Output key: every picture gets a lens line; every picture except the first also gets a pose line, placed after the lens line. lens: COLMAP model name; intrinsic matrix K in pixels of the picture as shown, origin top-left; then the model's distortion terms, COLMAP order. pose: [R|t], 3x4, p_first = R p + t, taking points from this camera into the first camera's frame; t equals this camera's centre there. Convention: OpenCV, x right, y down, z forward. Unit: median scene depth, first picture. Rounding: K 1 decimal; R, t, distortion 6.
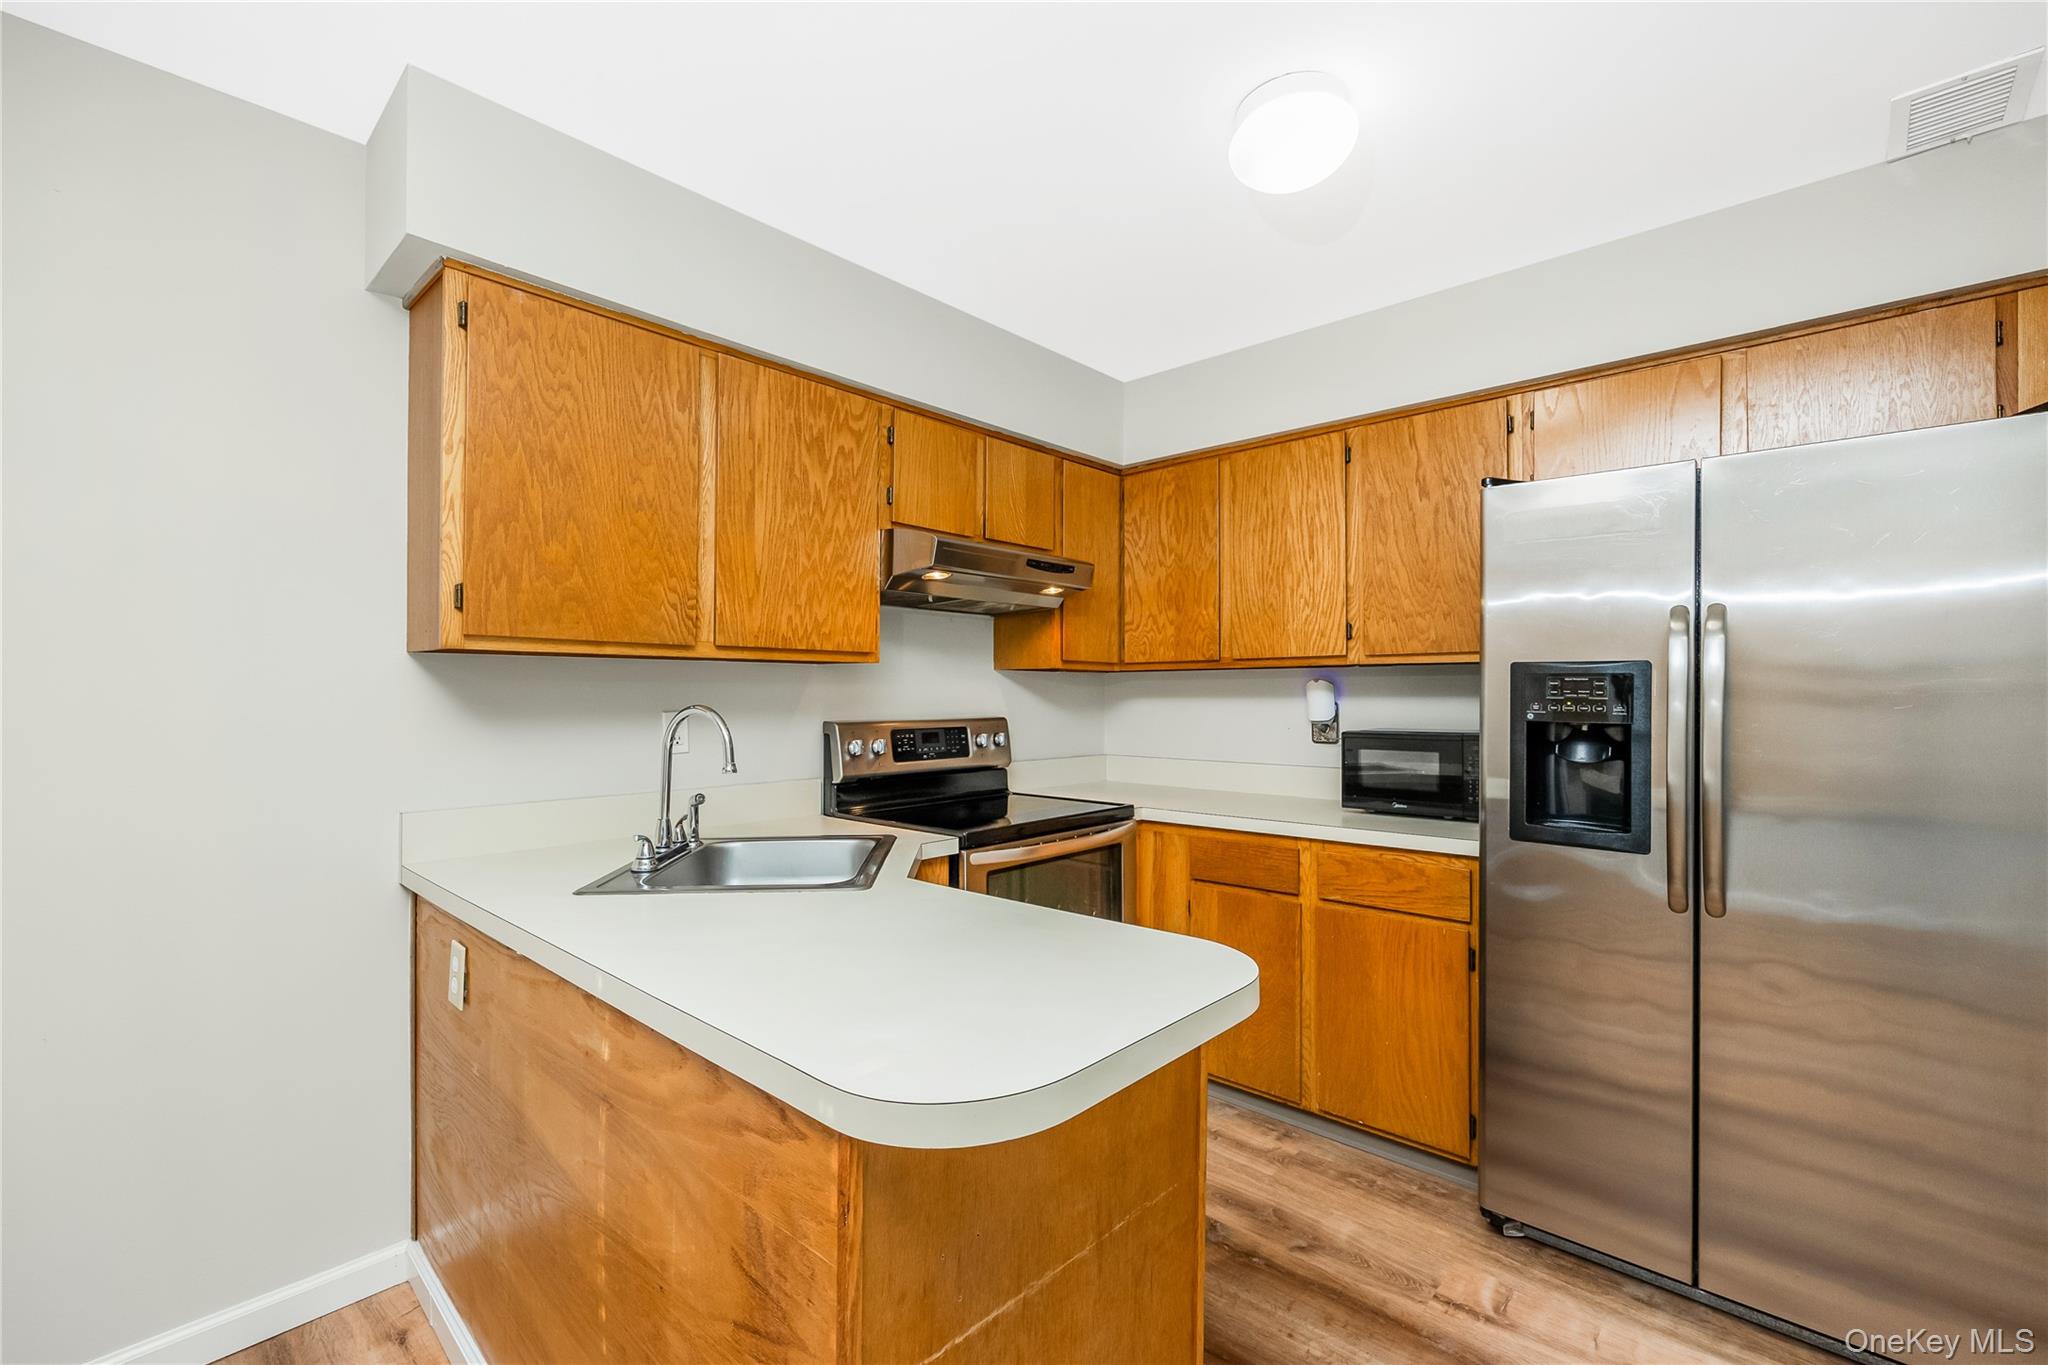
lens RADIAL K [[863.5, 0, 1014.6], [0, 863.5, 688.8], [0, 0, 1]] dist [-0.004526, 0.000020]
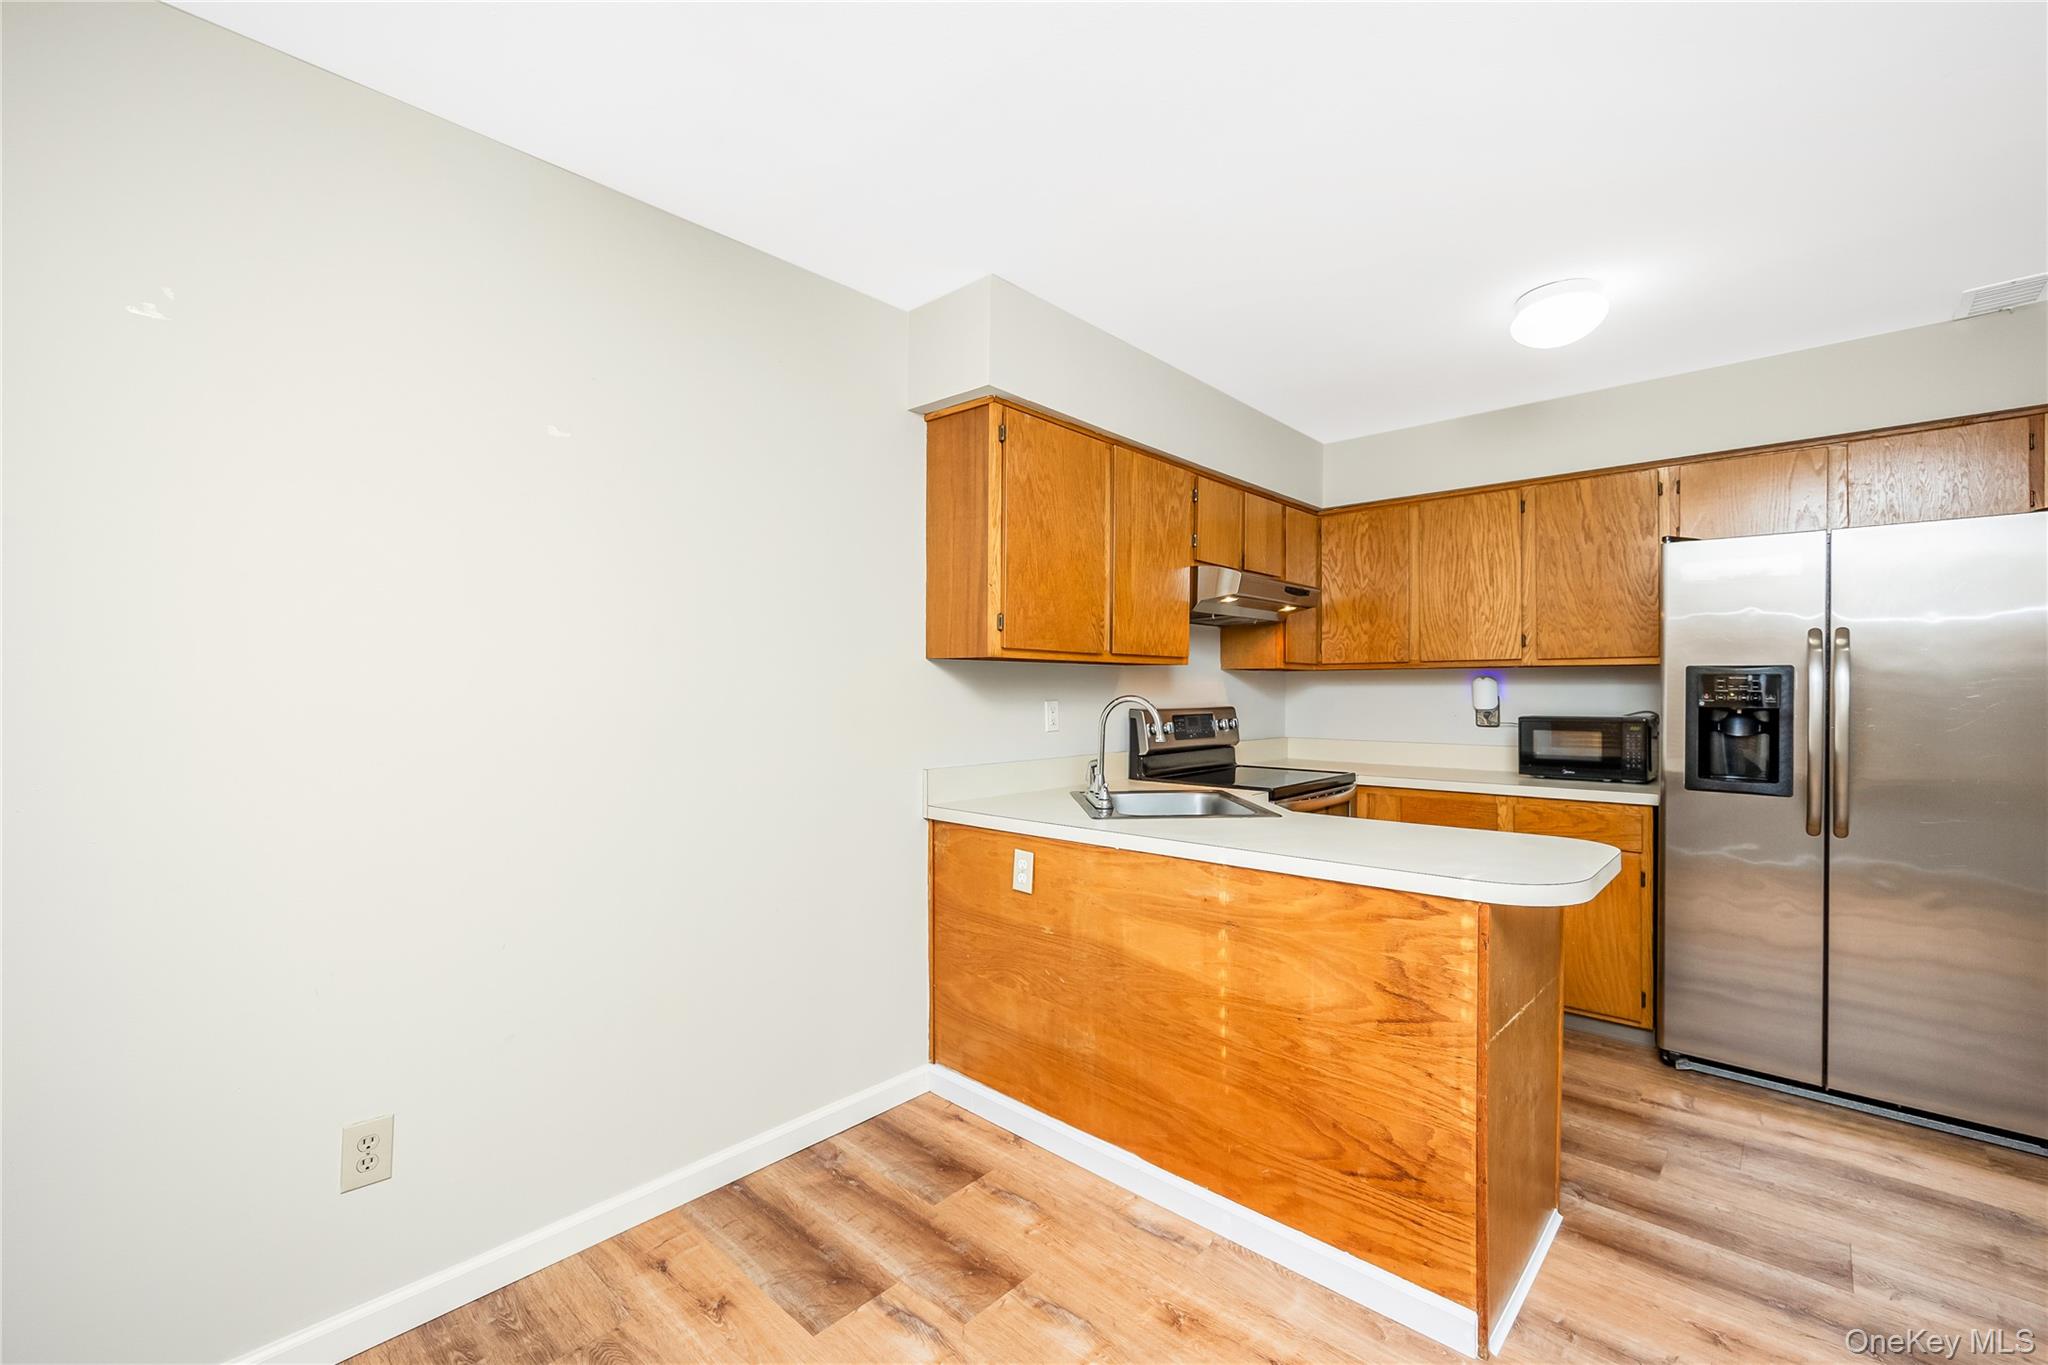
lens RADIAL K [[834.4, 0, 1027.3], [0, 834.4, 687.2], [0, 0, 1]] dist [-0.002653, -0.000611]
pose [[0.999995, 0.000372, -0.003148, -0.419348], [-0.000361, 0.999994, 0.003458, 0.000363], [0.003149, -0.003457, 0.999989, -0.315845]]
